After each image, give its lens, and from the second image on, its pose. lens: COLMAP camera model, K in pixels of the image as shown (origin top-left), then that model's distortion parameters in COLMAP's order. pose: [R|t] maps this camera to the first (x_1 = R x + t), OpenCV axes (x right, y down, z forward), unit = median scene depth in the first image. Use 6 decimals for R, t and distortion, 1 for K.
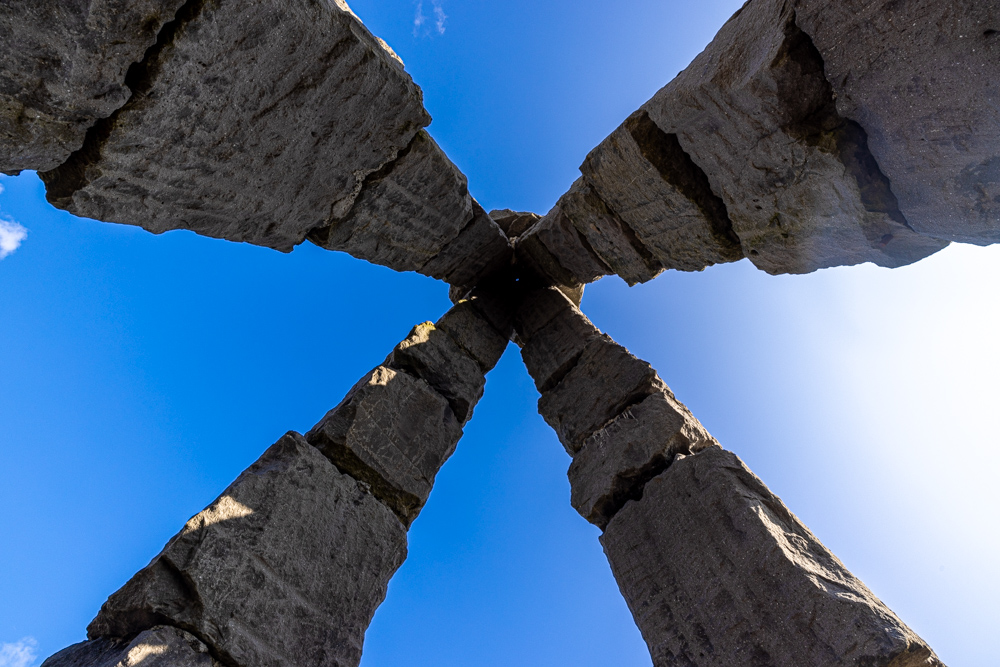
lens RADIAL K [[415.6, 0, 500.0], [0, 415.6, 333.5], [0, 0, 1]] dist [-0.003340, -0.000538]
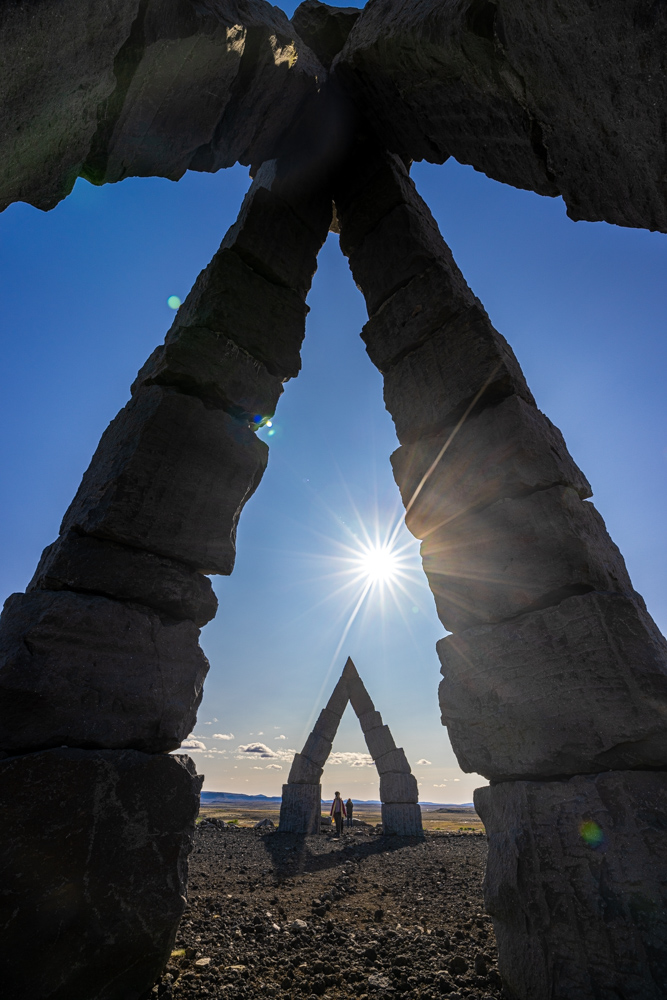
lens RADIAL K [[415.6, 0, 318.6], [0, 415.6, 500.4], [0, 0, 1]] dist [-0.003340, -0.000538]
pose [[0.075364, 0.537992, 0.839574, -0.595168], [-0.972355, 0.226264, -0.057705, 0.241778], [-0.221010, -0.812016, 0.540171, 0.053124]]
